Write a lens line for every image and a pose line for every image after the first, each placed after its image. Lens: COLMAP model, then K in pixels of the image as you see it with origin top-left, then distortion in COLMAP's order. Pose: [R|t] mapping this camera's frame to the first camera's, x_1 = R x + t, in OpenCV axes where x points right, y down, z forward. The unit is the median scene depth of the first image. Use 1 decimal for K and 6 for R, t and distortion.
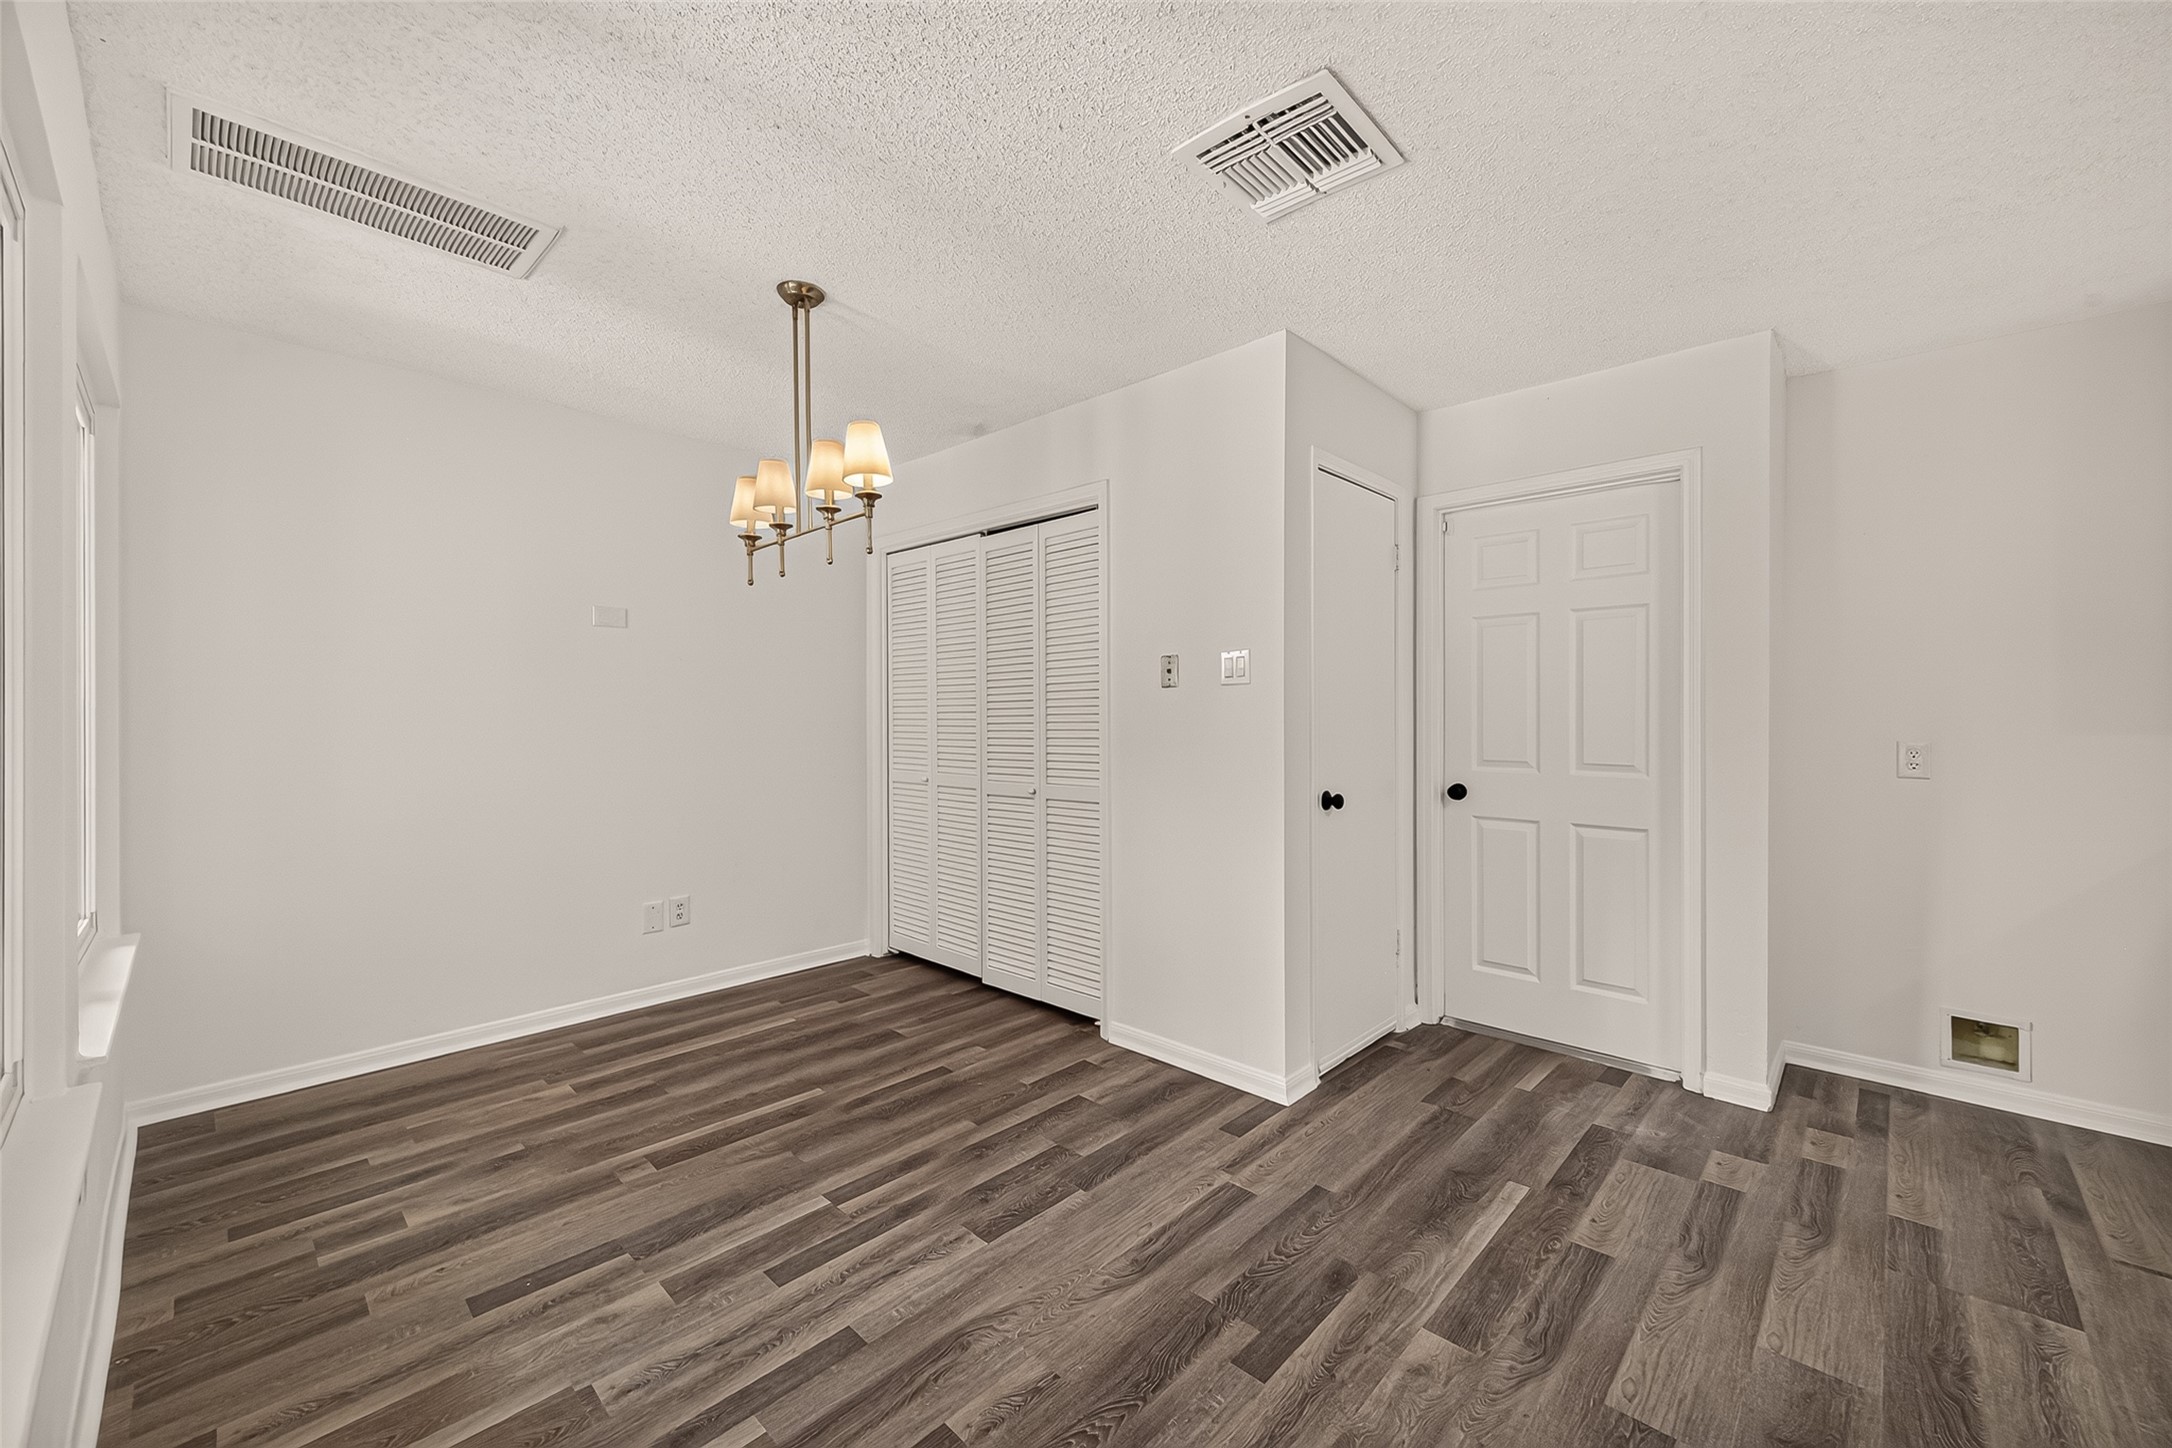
lens RADIAL K [[859.8, 0, 1098.8], [0, 859.8, 714.9], [0, 0, 1]] dist [0.011053, -0.000045]
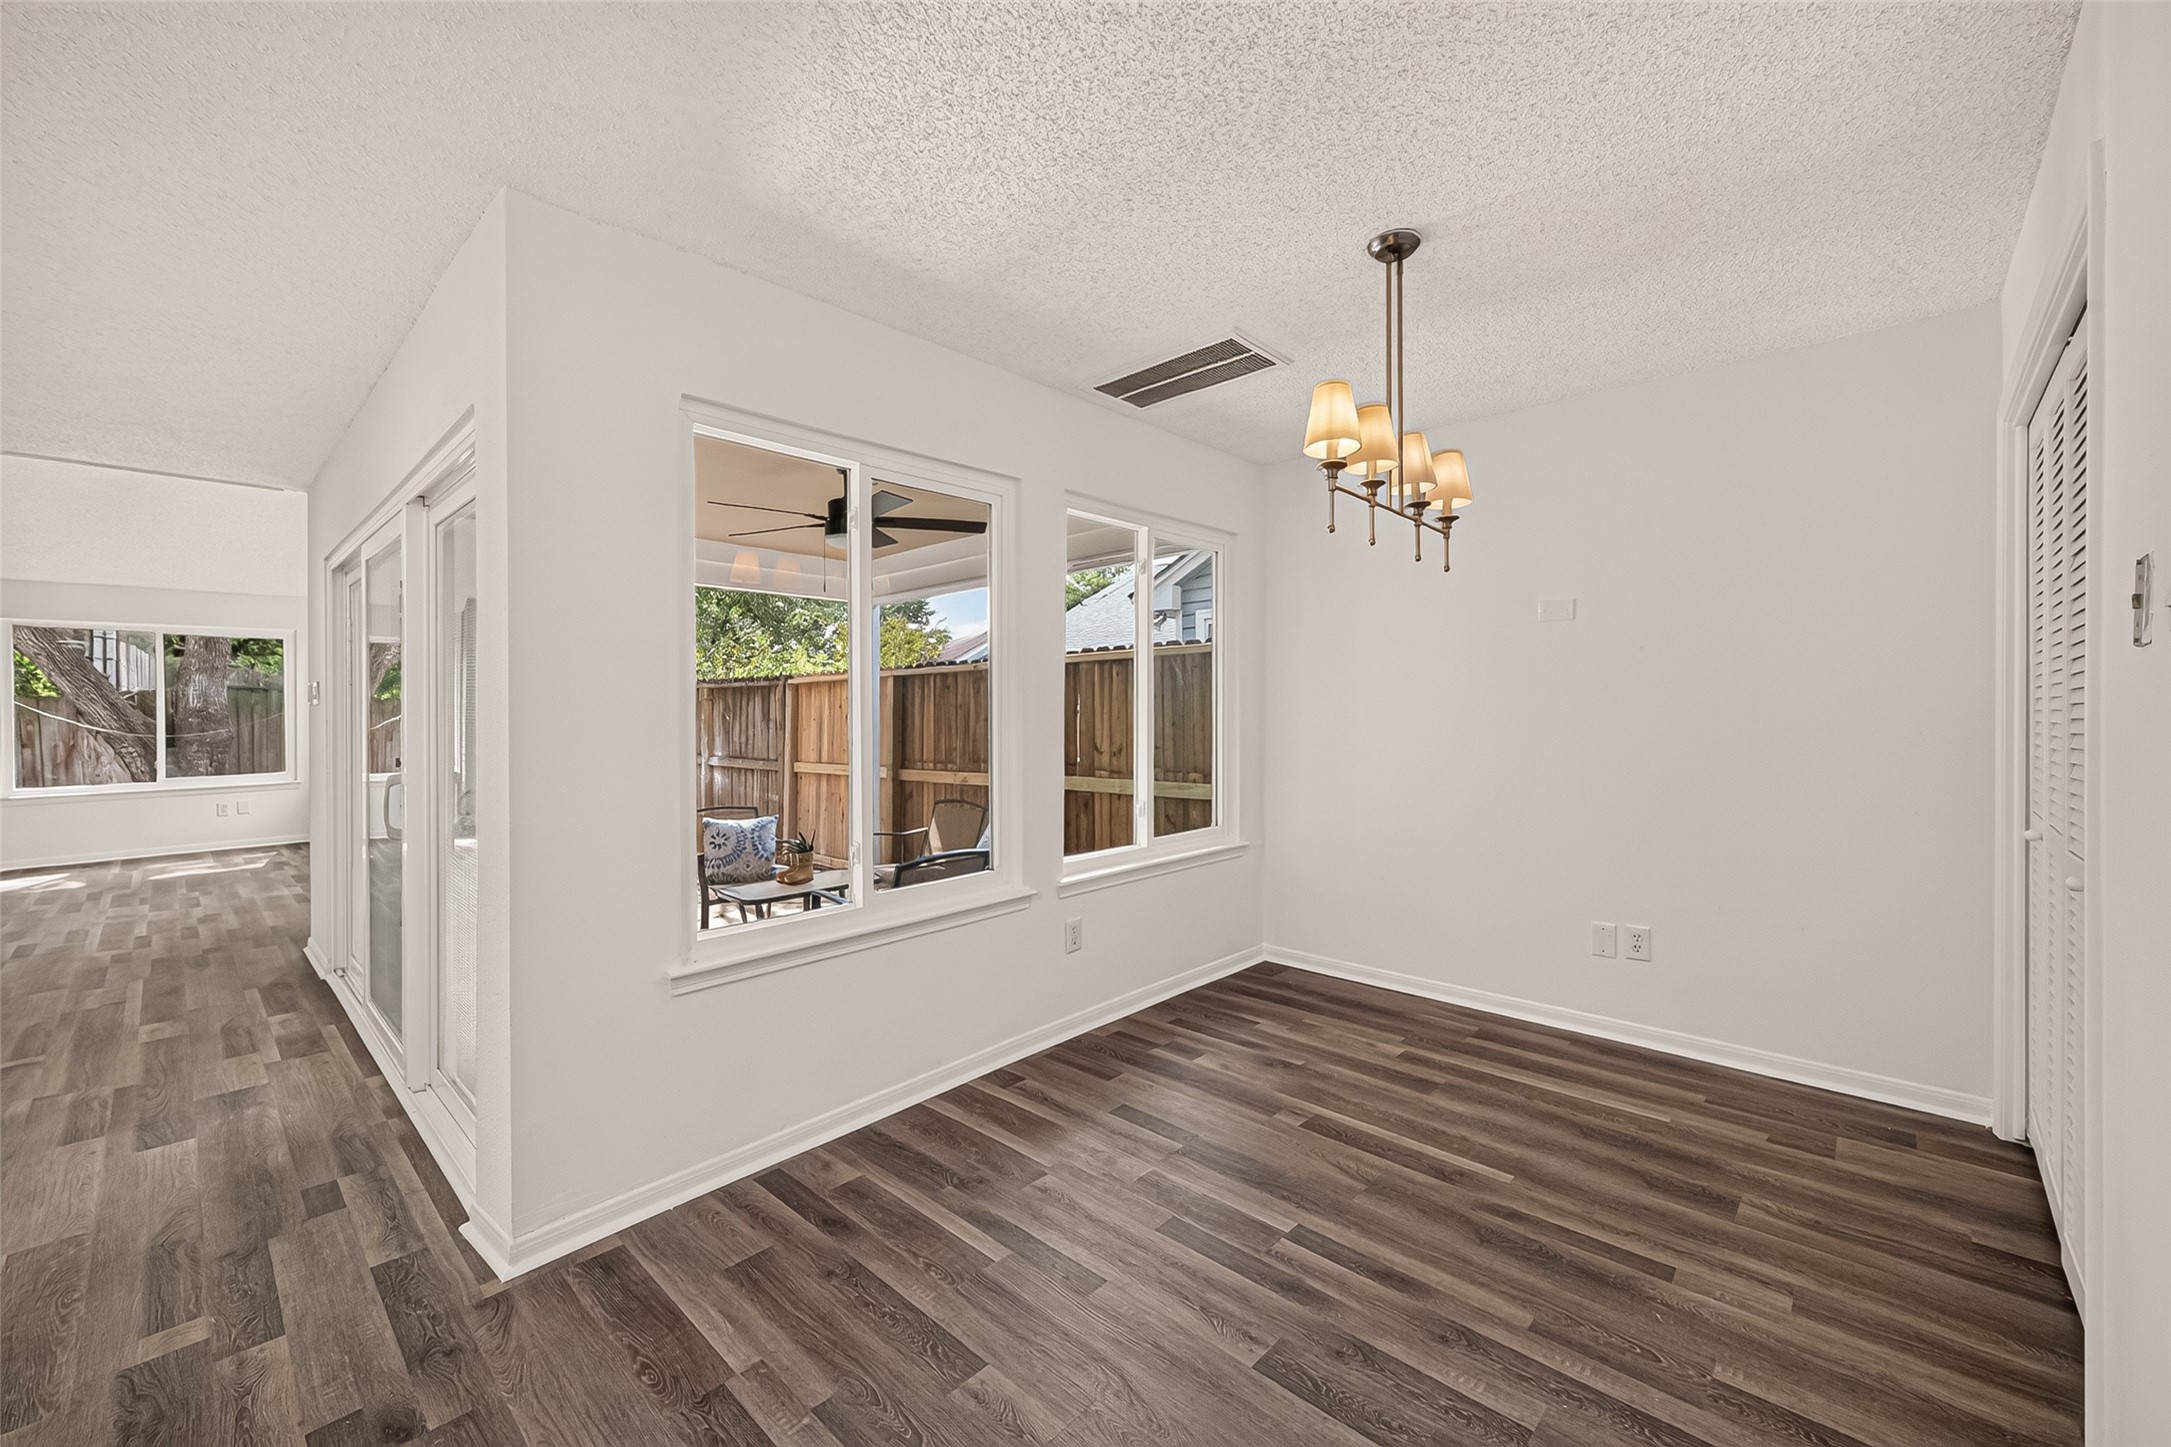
lens RADIAL K [[859.4, 0, 1090.6], [0, 859.4, 714.7], [0, 0, 1]] dist [0.011053, -0.000045]
pose [[0.004568, 0.005567, -0.999974, 0.498273], [-0.000288, 0.999984, 0.005566, -0.005203], [0.999990, 0.000263, 0.004570, 0.617914]]
